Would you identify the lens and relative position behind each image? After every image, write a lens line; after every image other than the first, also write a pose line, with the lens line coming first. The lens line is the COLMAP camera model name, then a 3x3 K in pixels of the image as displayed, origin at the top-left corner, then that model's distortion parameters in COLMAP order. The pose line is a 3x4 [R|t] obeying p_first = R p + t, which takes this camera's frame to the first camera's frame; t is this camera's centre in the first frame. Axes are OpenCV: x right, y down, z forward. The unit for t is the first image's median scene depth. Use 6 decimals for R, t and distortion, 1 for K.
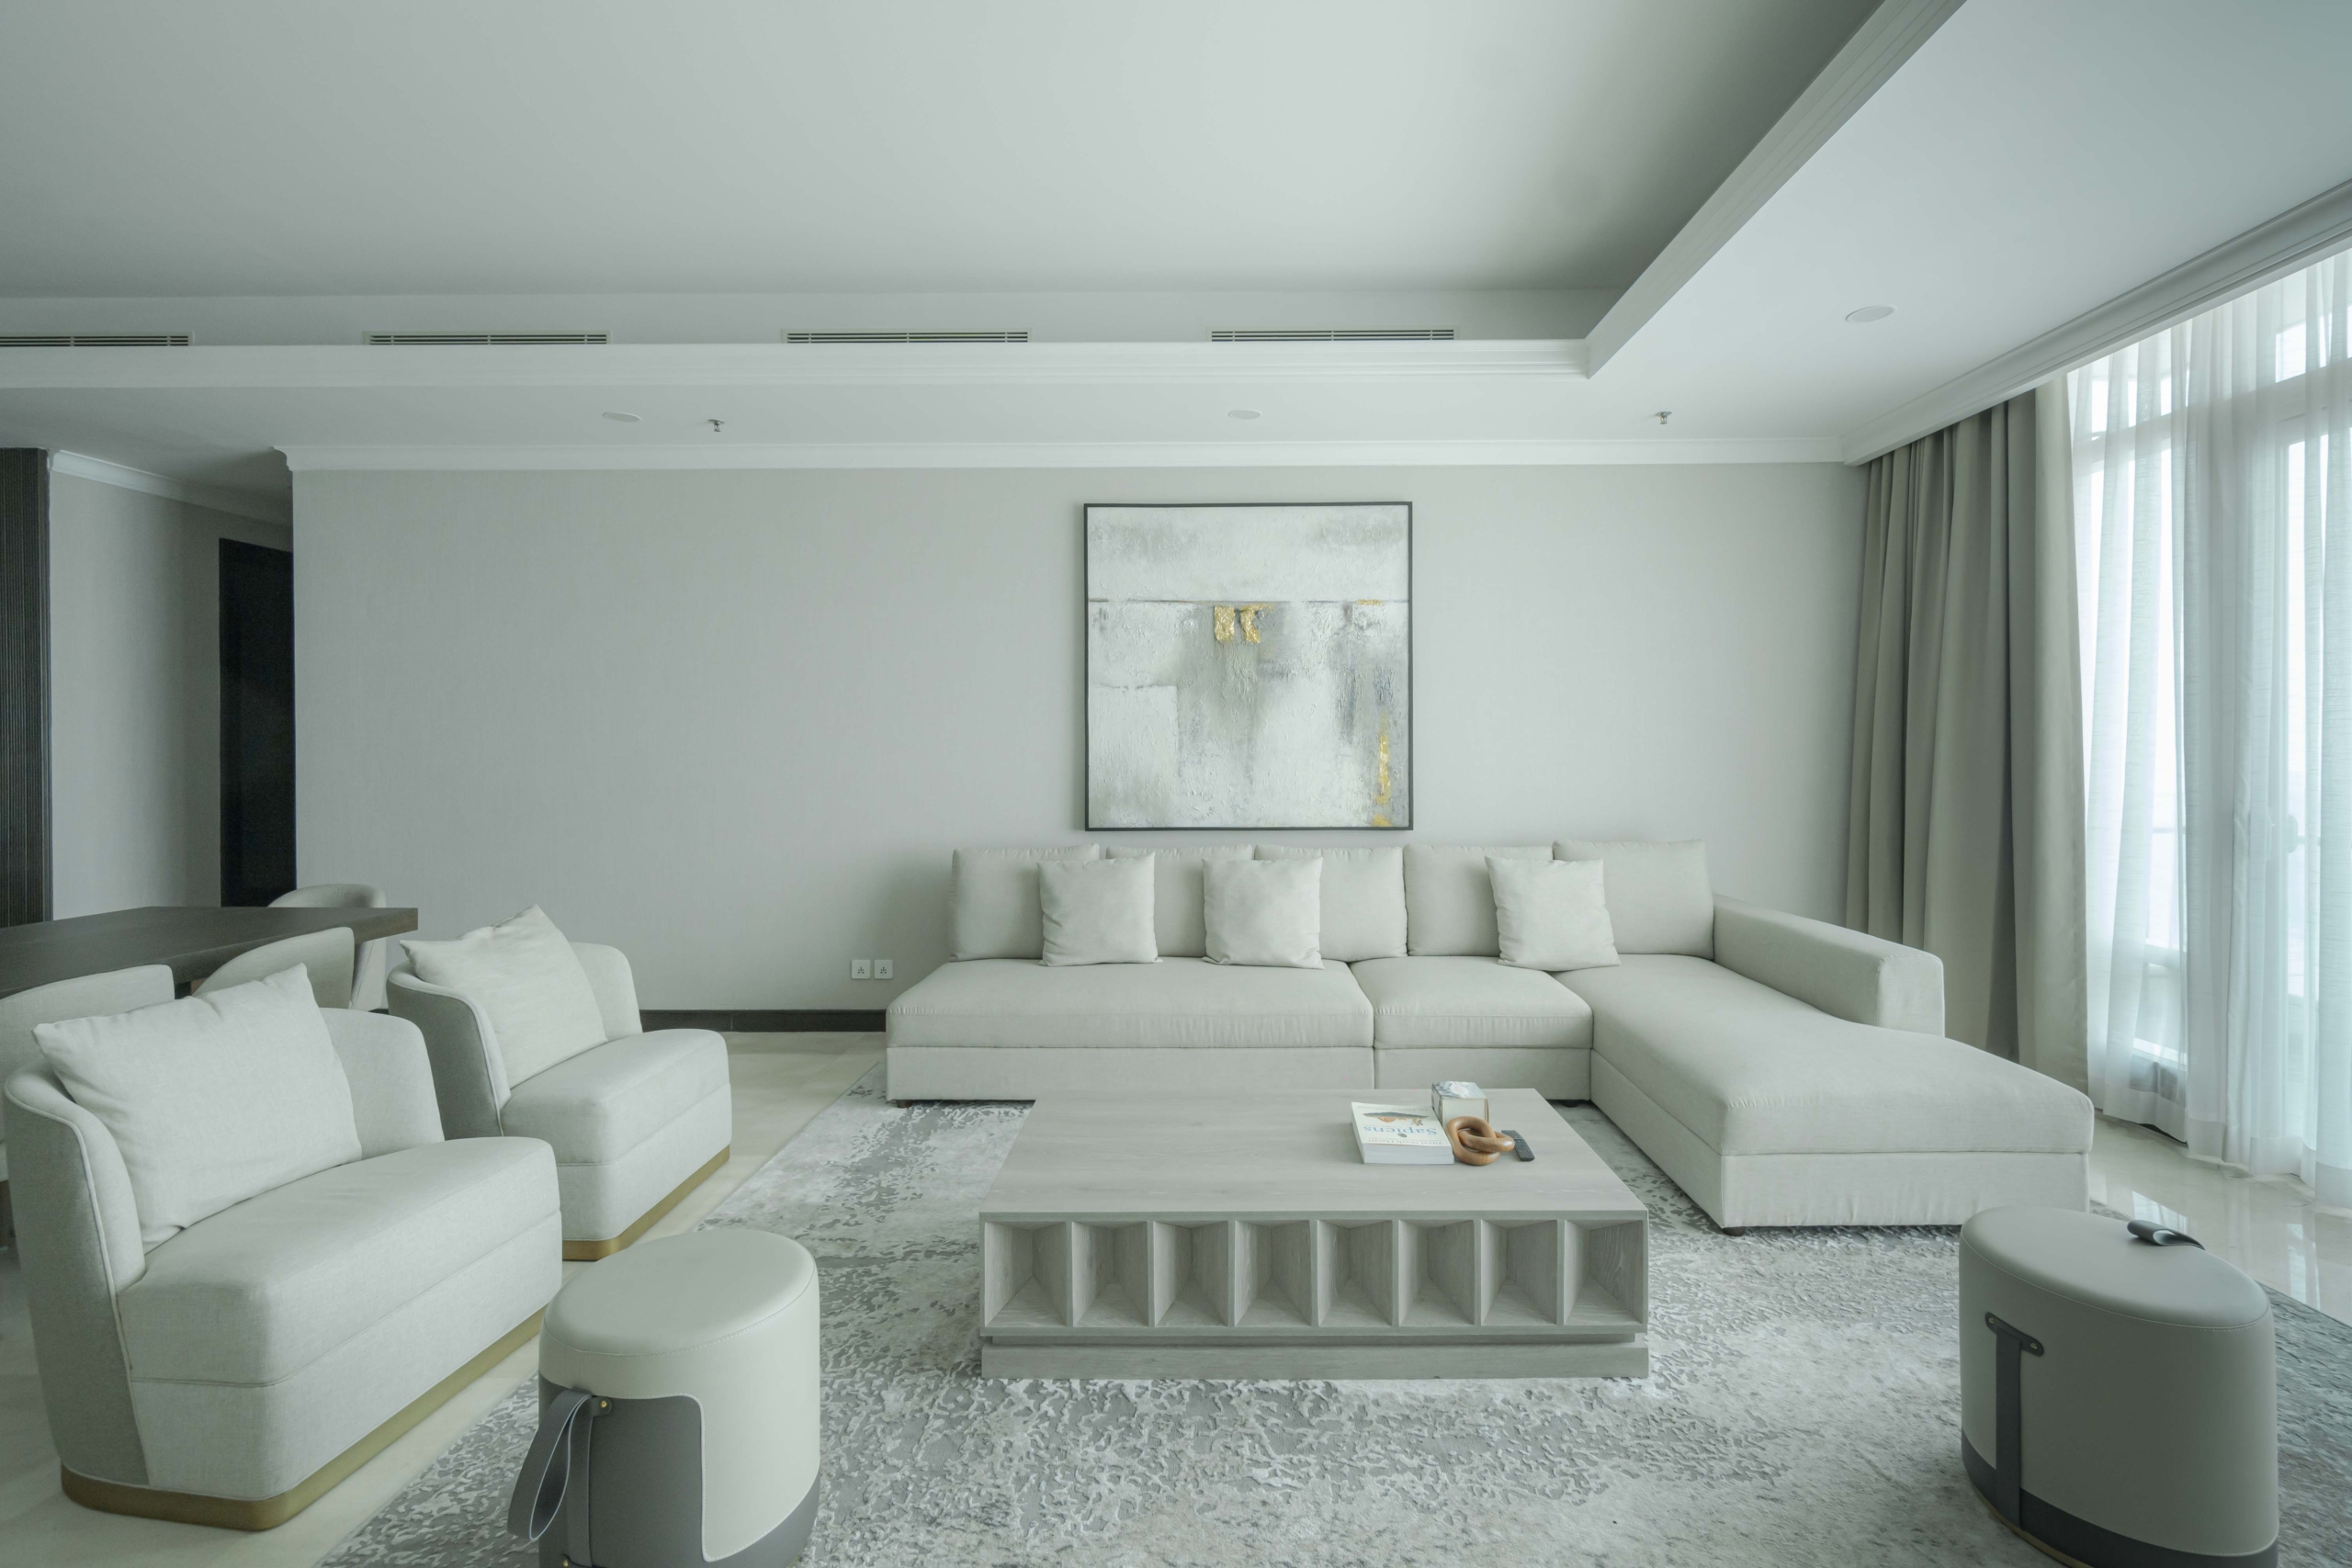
lens RADIAL K [[1067.5, 0, 1159.4], [0, 1067.5, 759.8], [0, 0, 1]] dist [-0.004620, -0.000188]
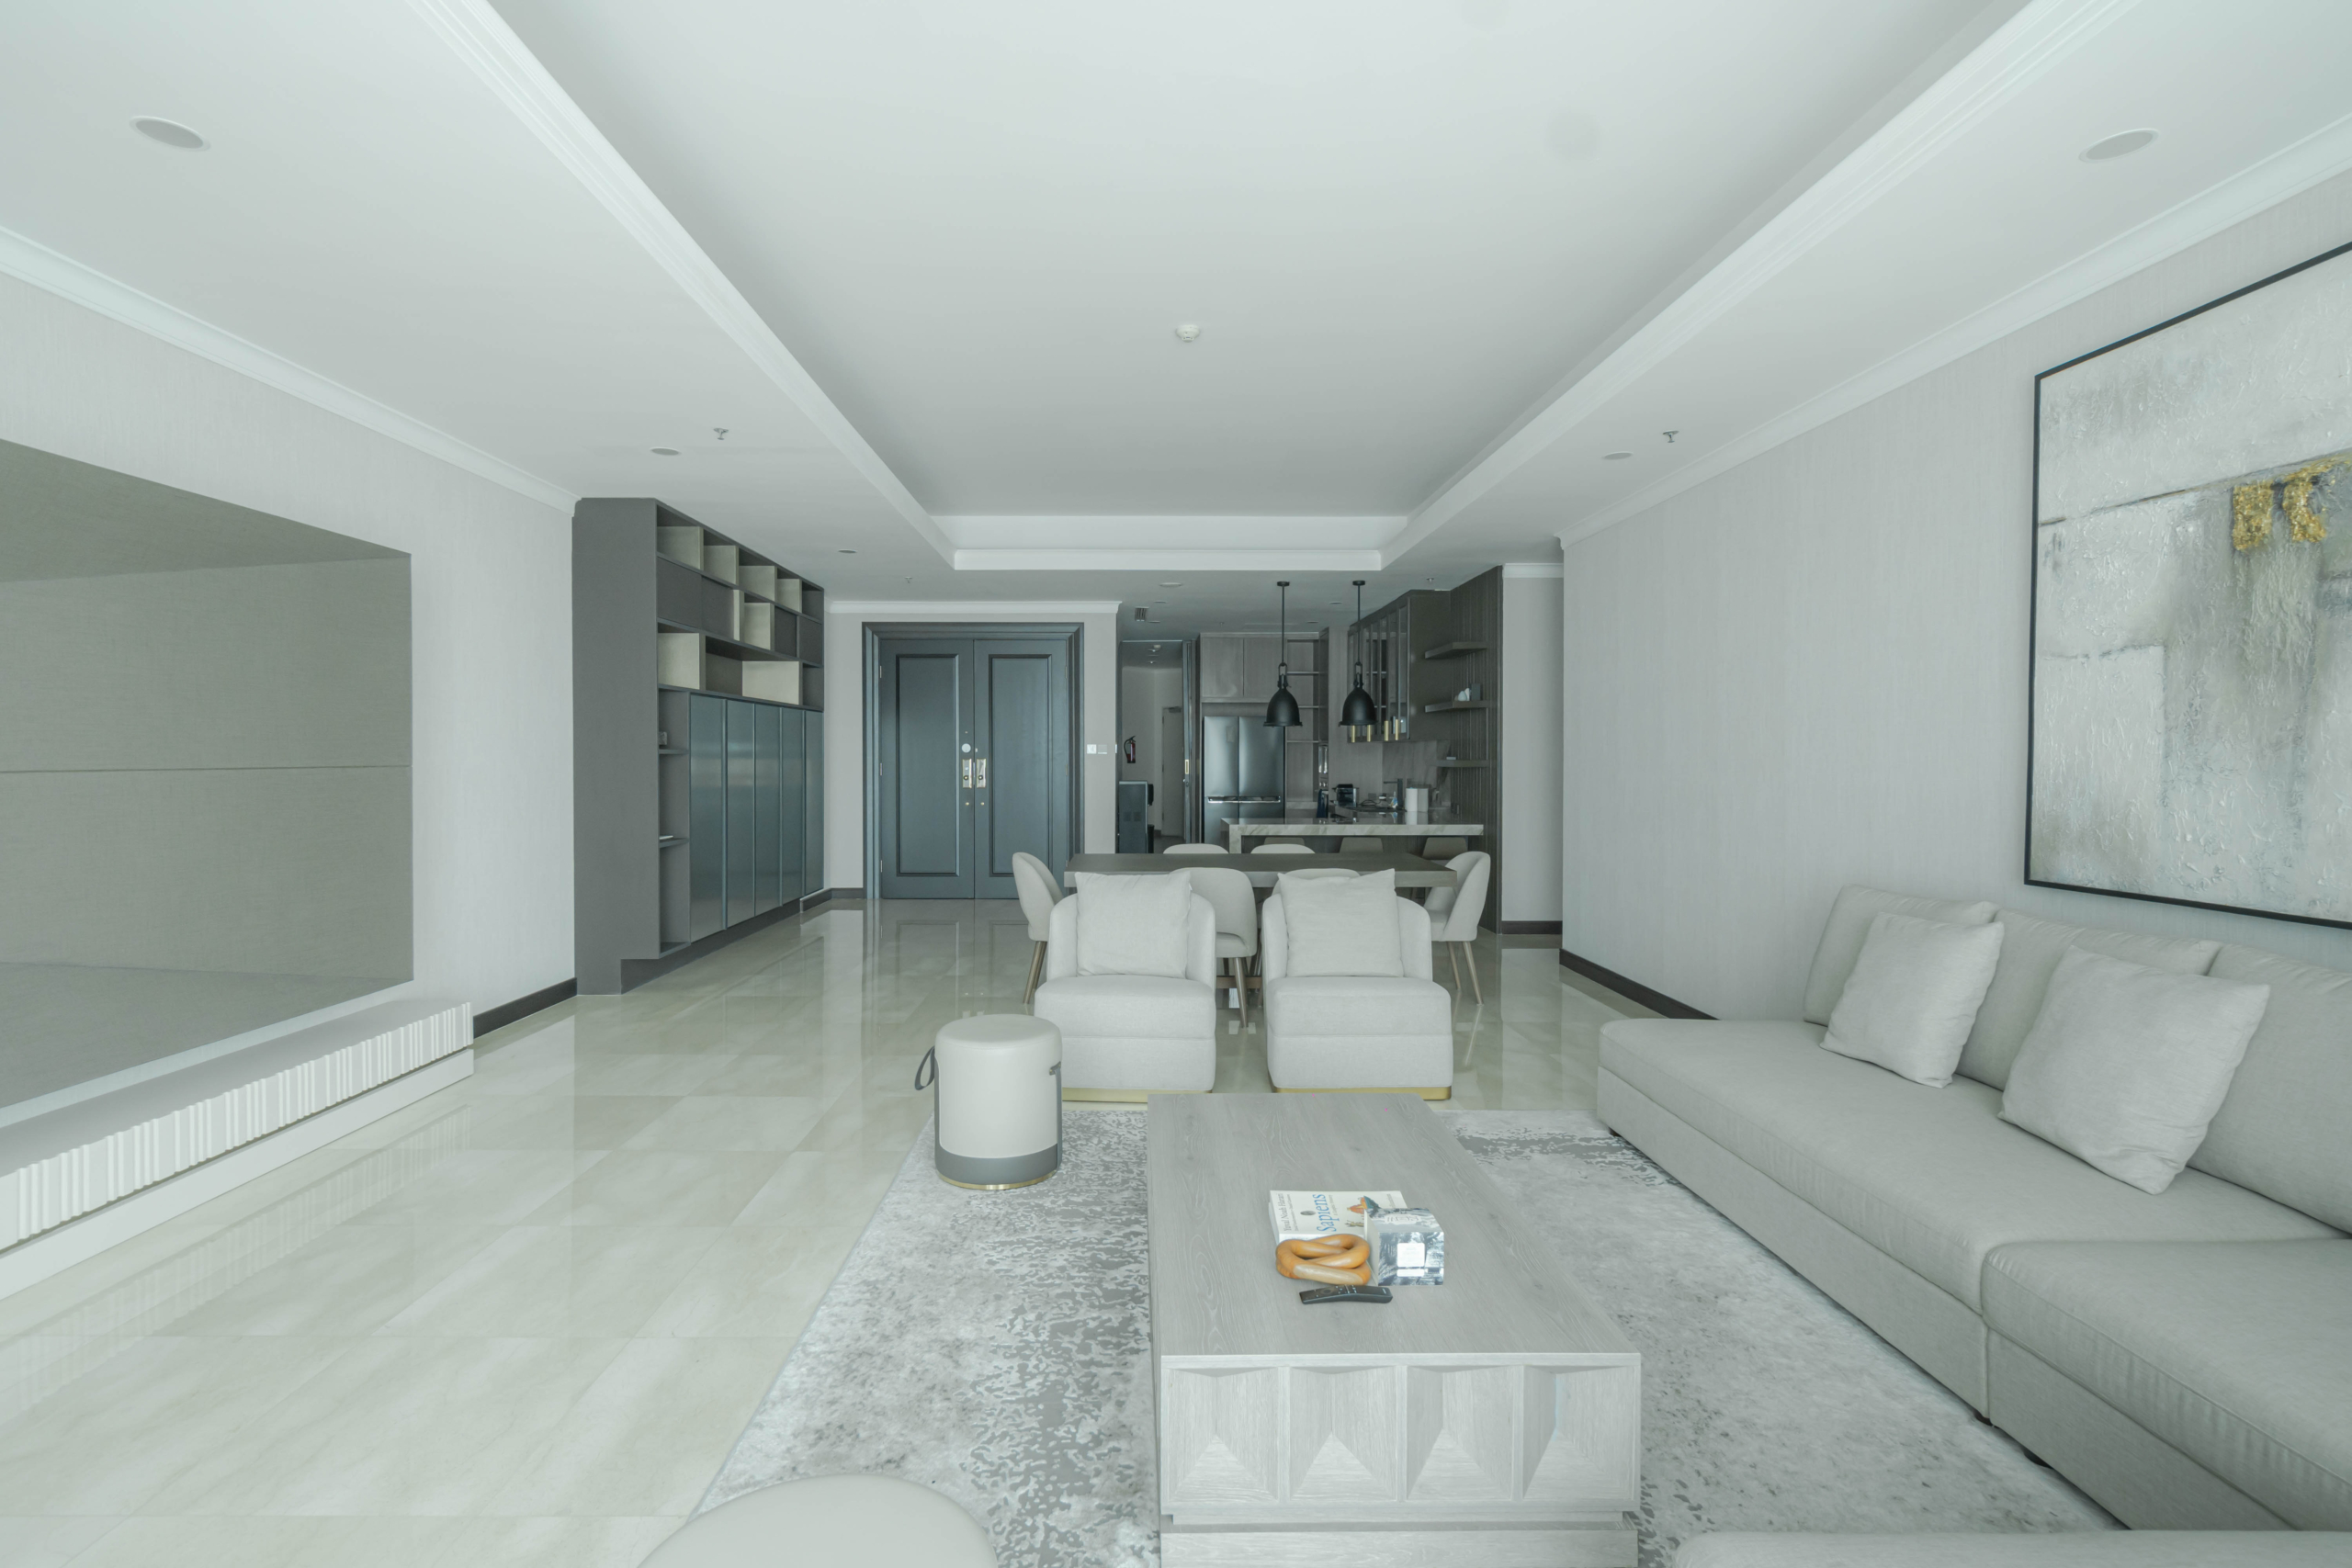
lens RADIAL K [[1109.0, 0, 1161.5], [0, 1109.0, 787.4], [0, 0, 1]] dist [-0.000708, -0.001504]
pose [[0.035137, 0.028644, -0.998972, 0.582947], [-0.013313, 0.999514, 0.028191, -0.003905], [0.999294, 0.012308, 0.035501, 0.452788]]
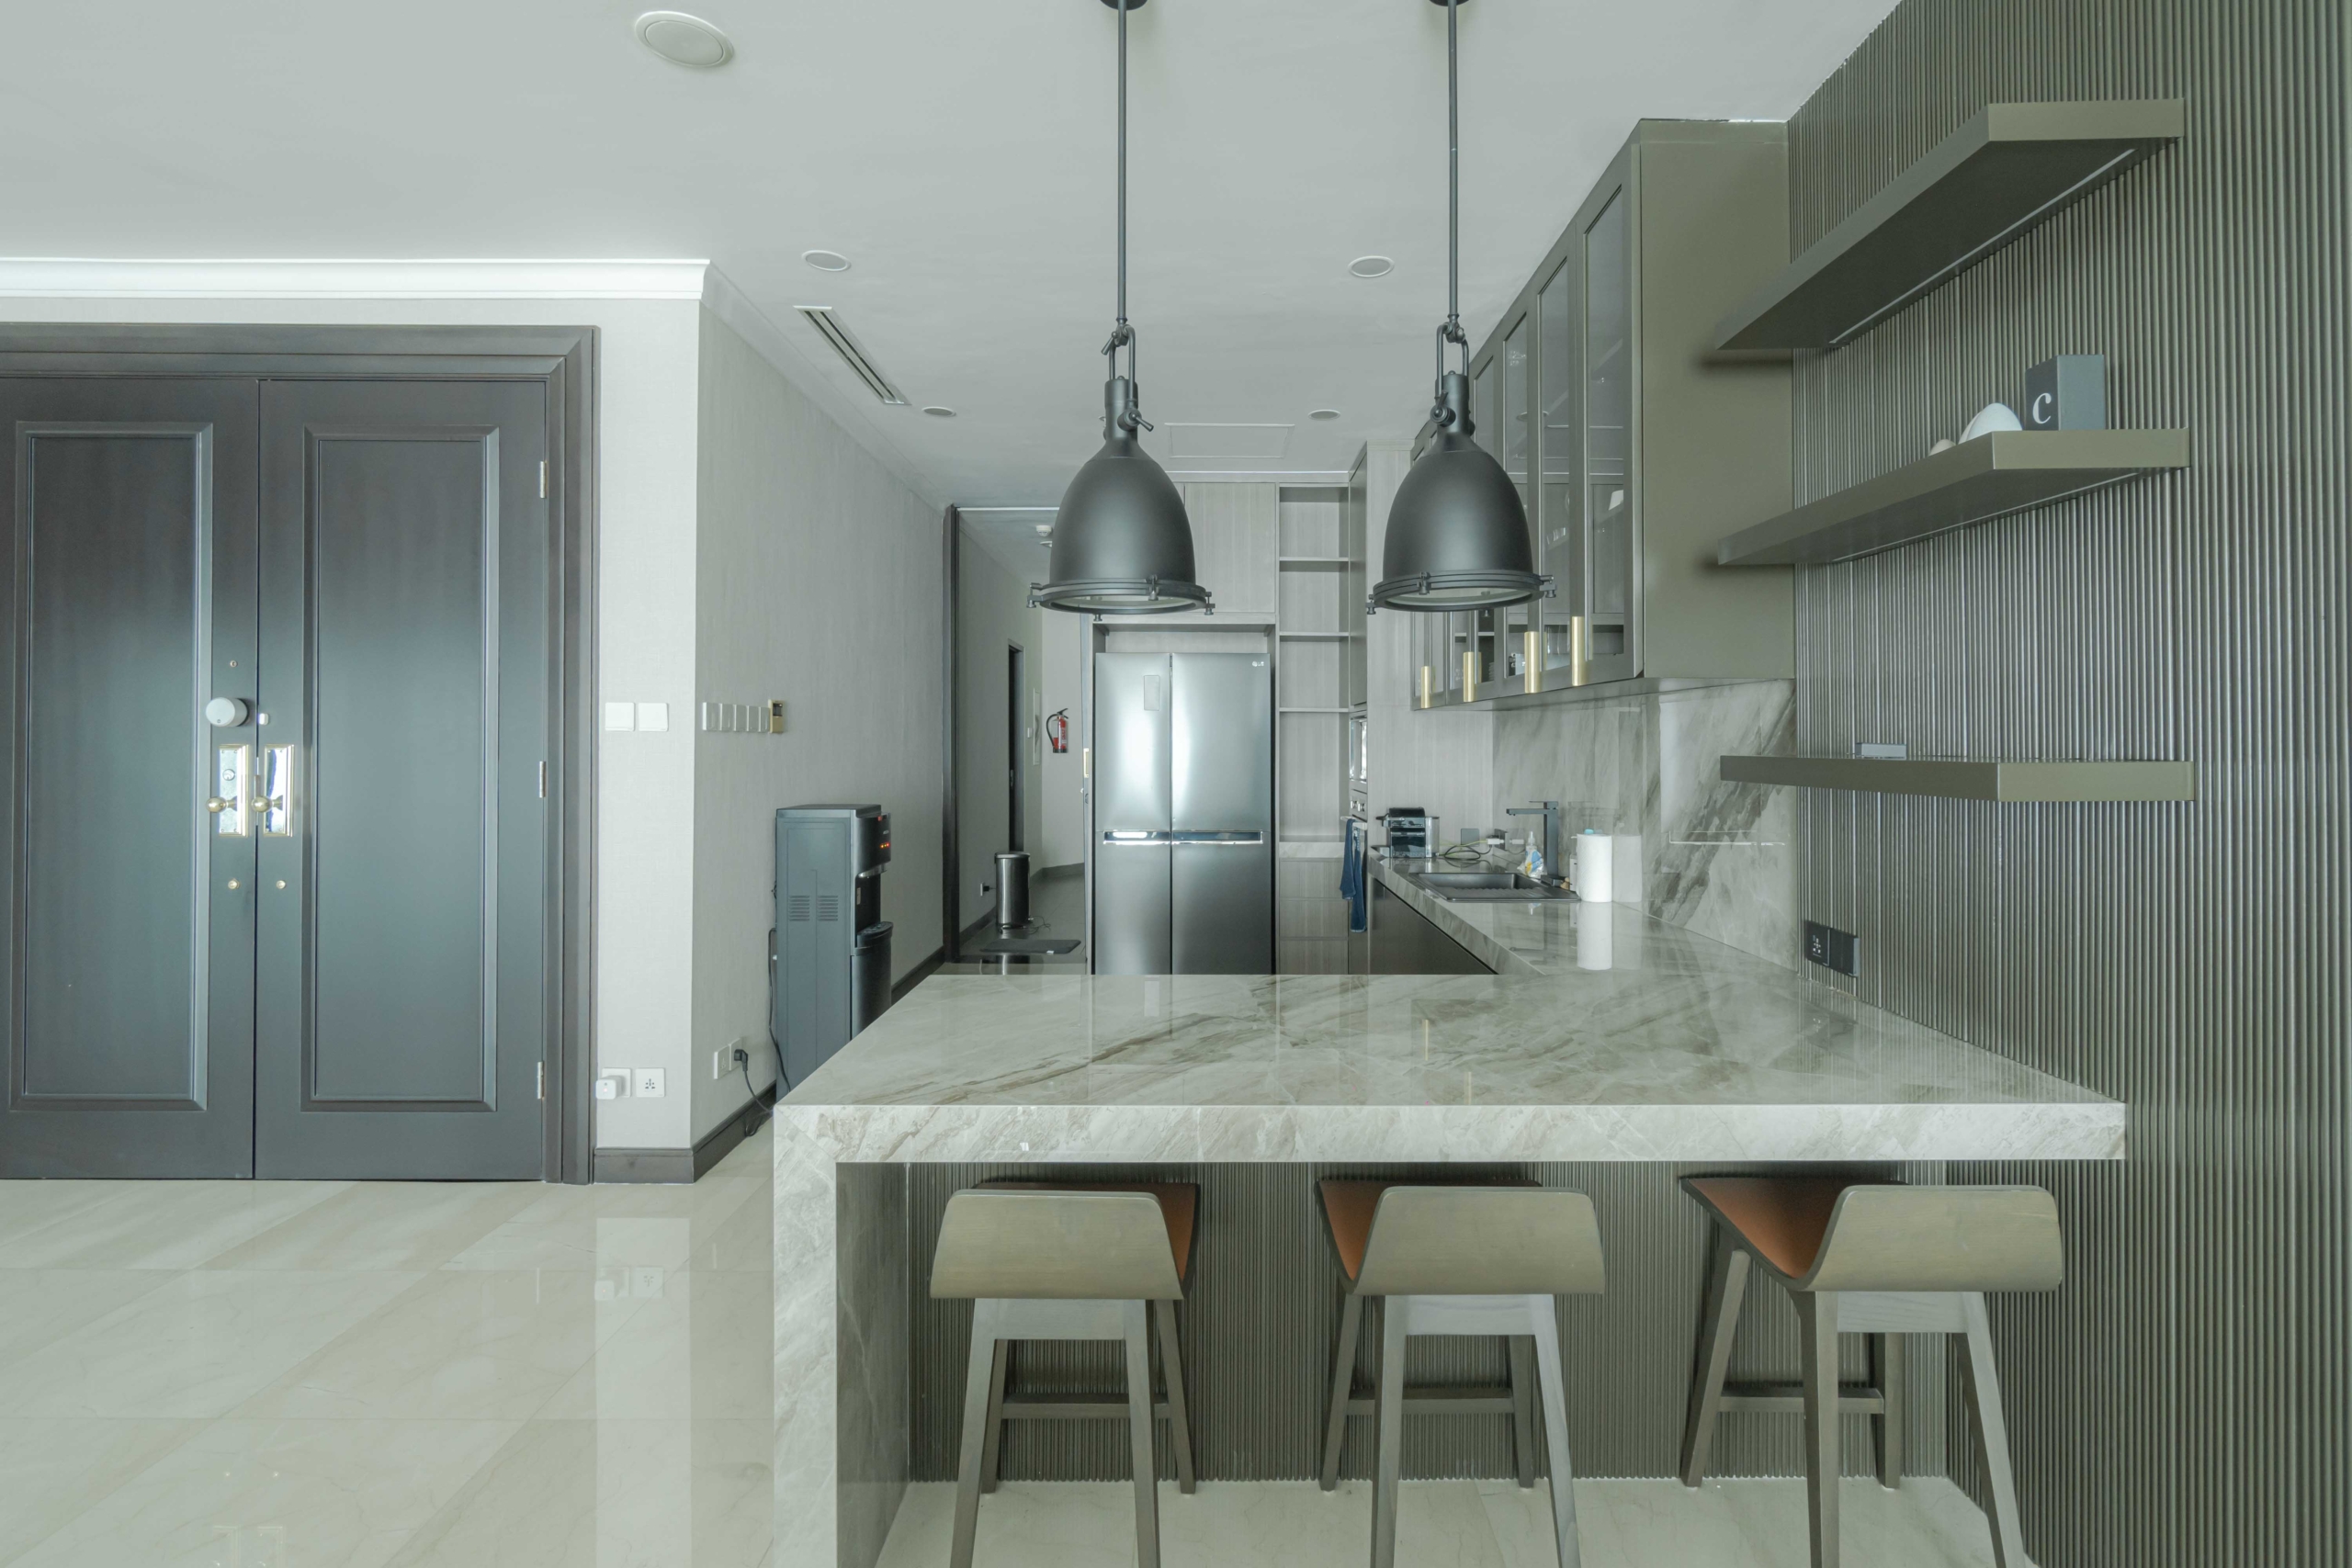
lens RADIAL K [[1109.0, 0, 1239.1], [0, 1109.0, 736.1], [0, 0, 1]] dist [-0.000708, -0.001504]
pose [[0.045254, -0.007395, -0.998948, -0.819750], [-0.015609, 0.999845, -0.008109, -0.004223], [0.998854, 0.015959, 0.045132, 0.741054]]
